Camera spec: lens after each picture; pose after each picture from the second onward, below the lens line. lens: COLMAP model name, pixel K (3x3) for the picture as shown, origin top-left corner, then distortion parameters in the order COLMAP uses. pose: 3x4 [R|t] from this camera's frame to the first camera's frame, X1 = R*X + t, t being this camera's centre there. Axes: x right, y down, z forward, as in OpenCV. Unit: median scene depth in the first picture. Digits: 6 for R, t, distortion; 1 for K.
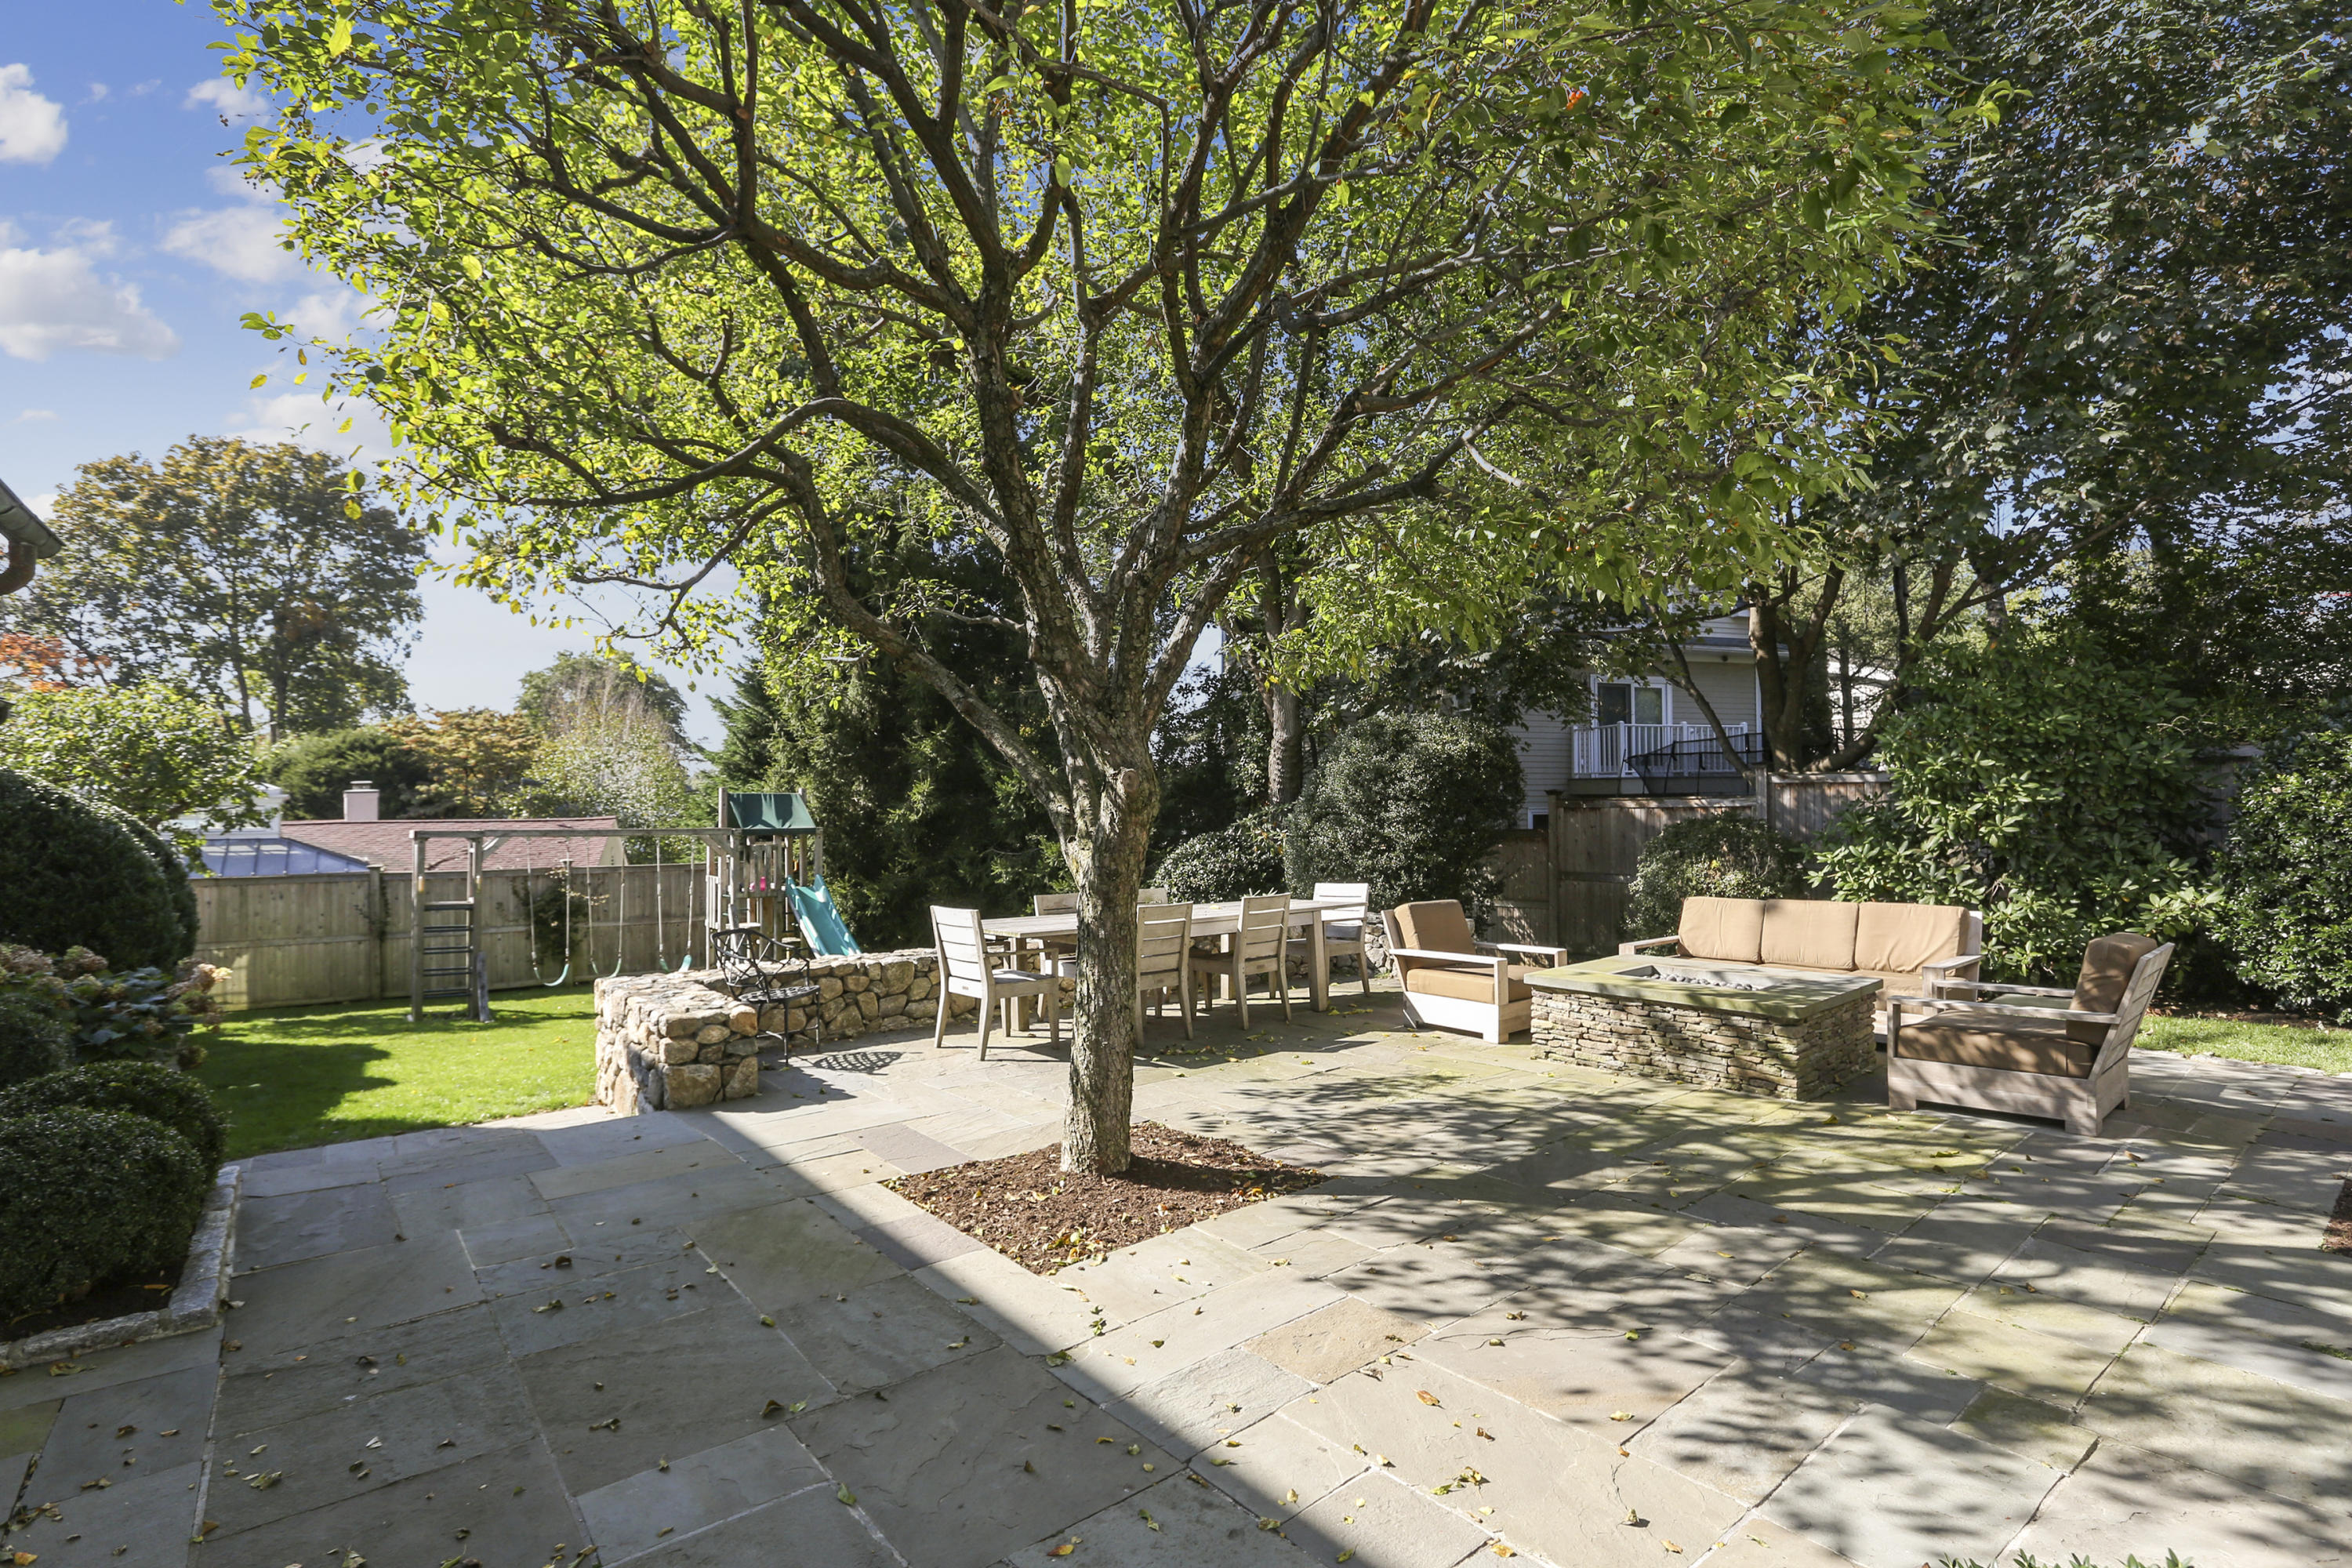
lens RADIAL K [[1100.2, 0, 1172.0], [0, 1100.2, 792.3], [0, 0, 1]] dist [-0.017845, 0.002835]
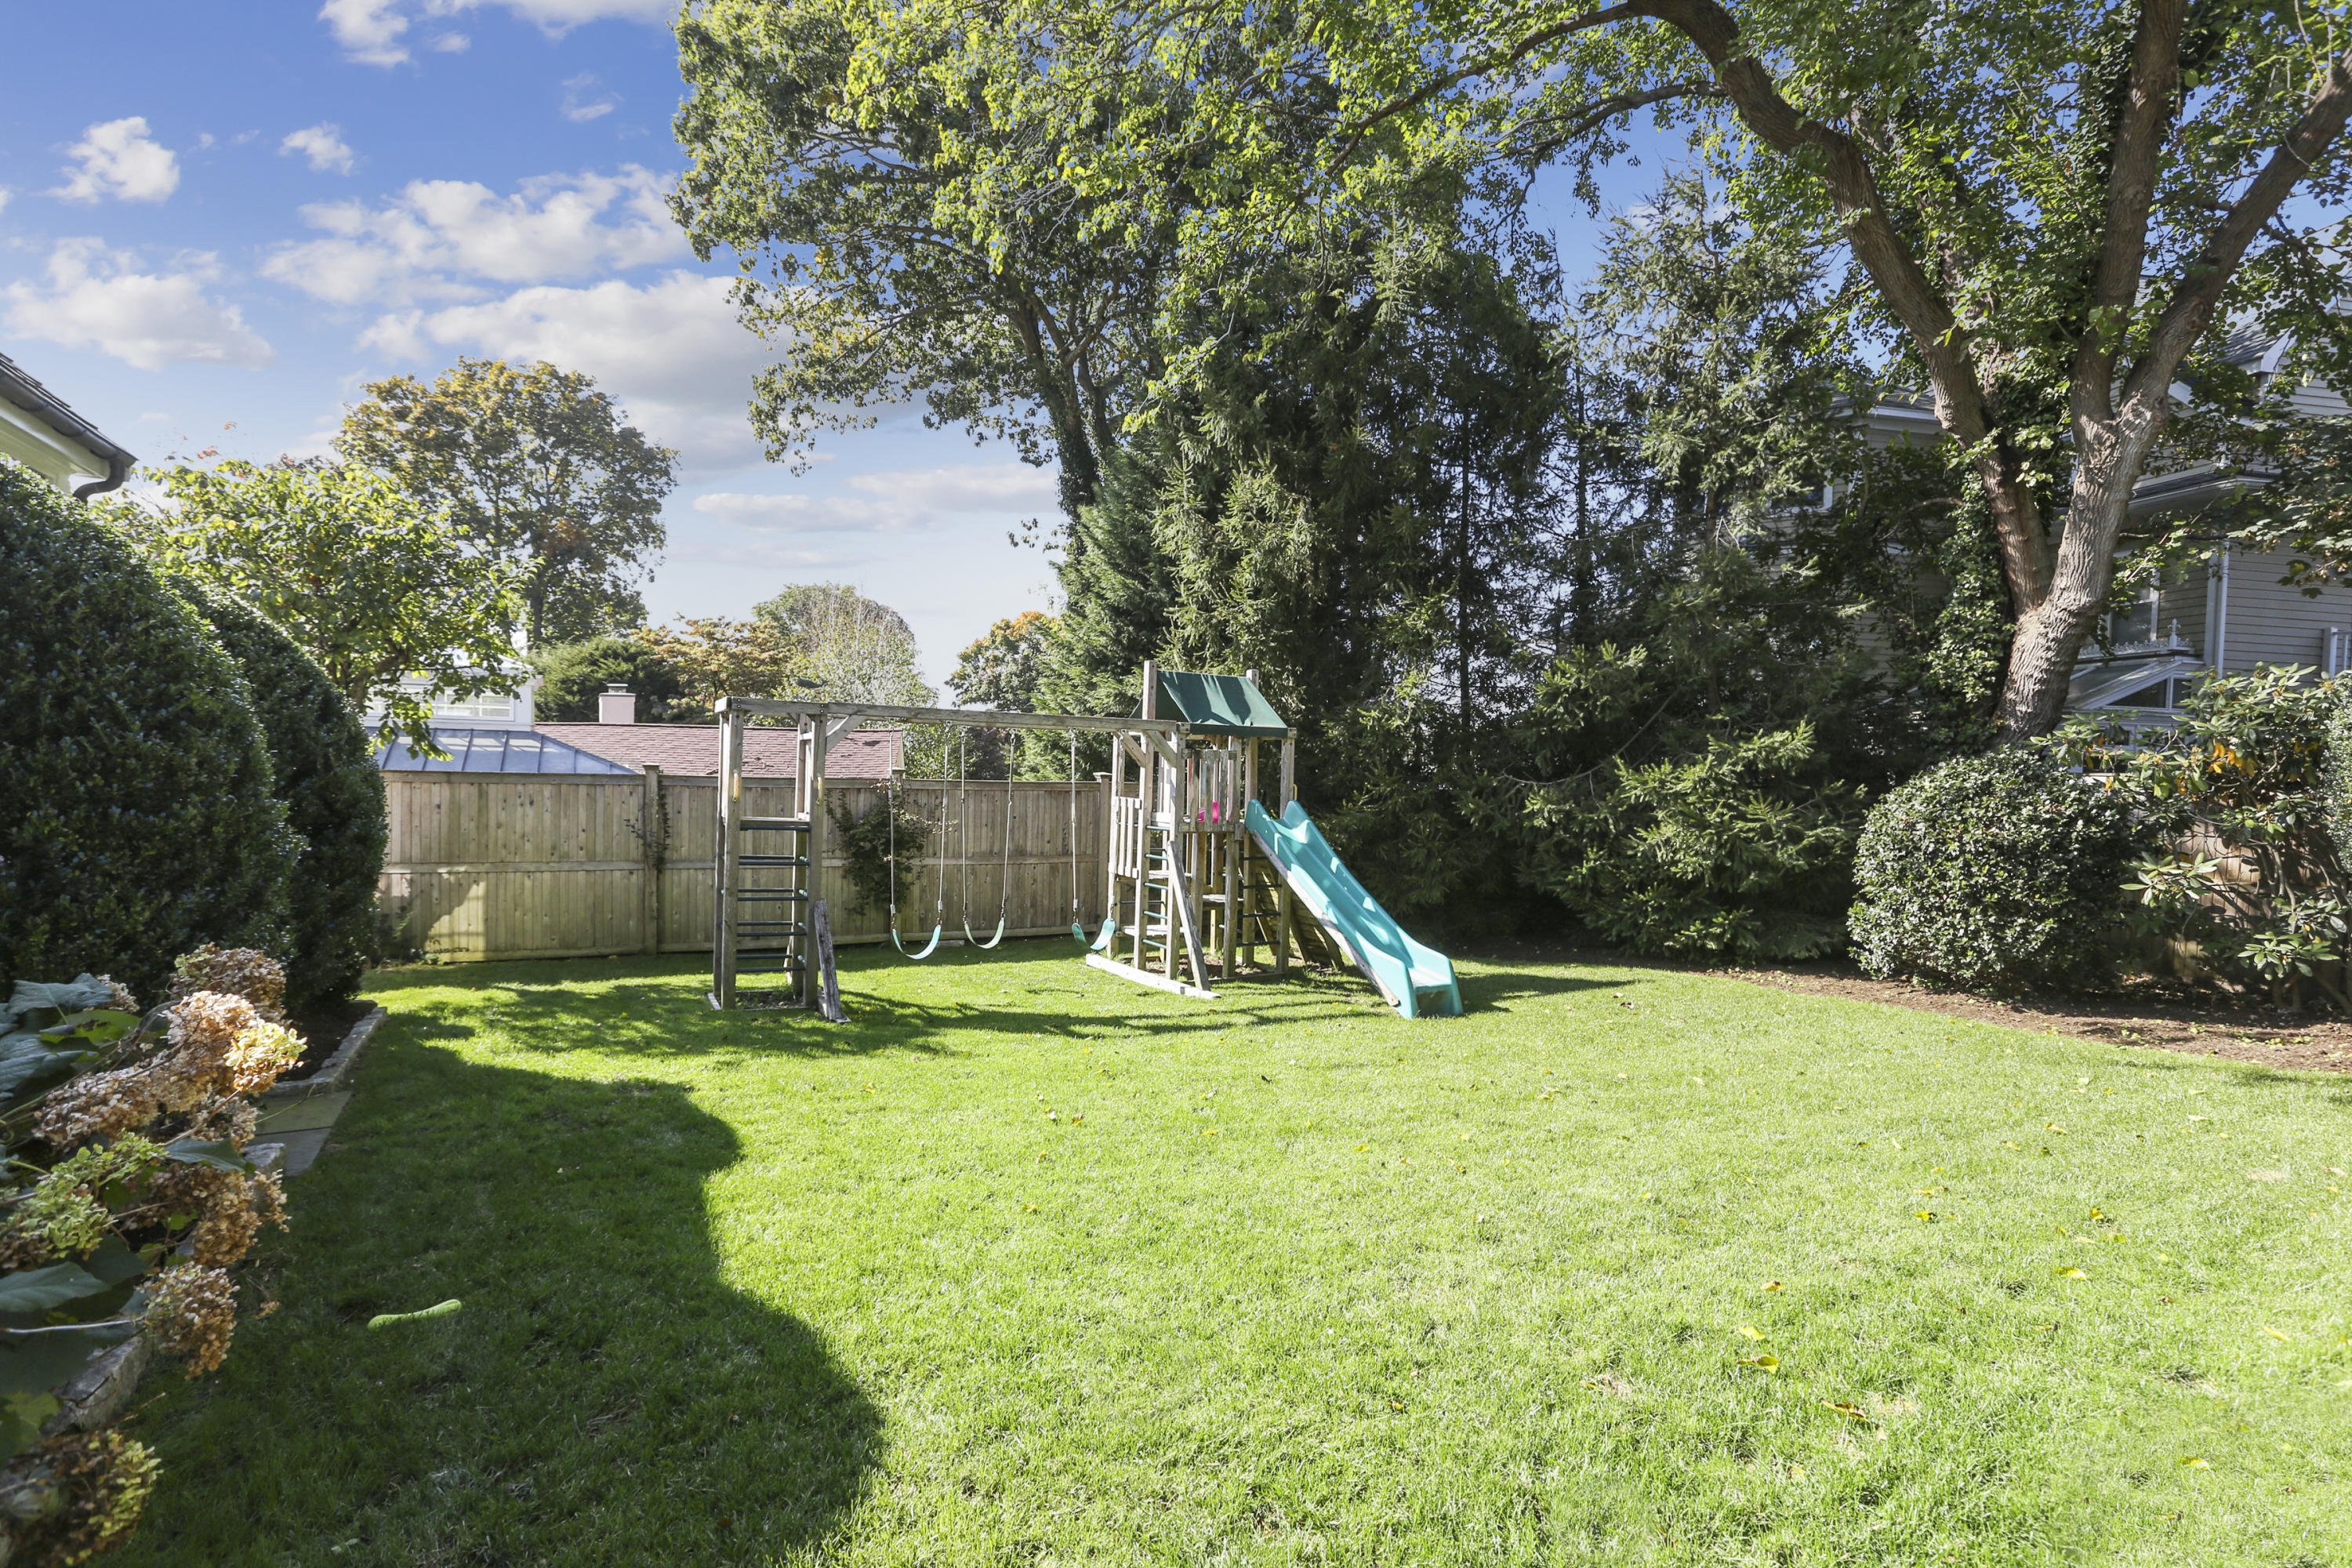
lens RADIAL K [[1100.2, 0, 1177.1], [0, 1100.2, 781.4], [0, 0, 1]] dist [-0.017845, 0.002835]
pose [[0.987288, 0.038103, -0.154308, -0.110444], [-0.033151, 0.998853, 0.034540, 0.016582], [0.155447, -0.028985, 0.987419, 0.136099]]
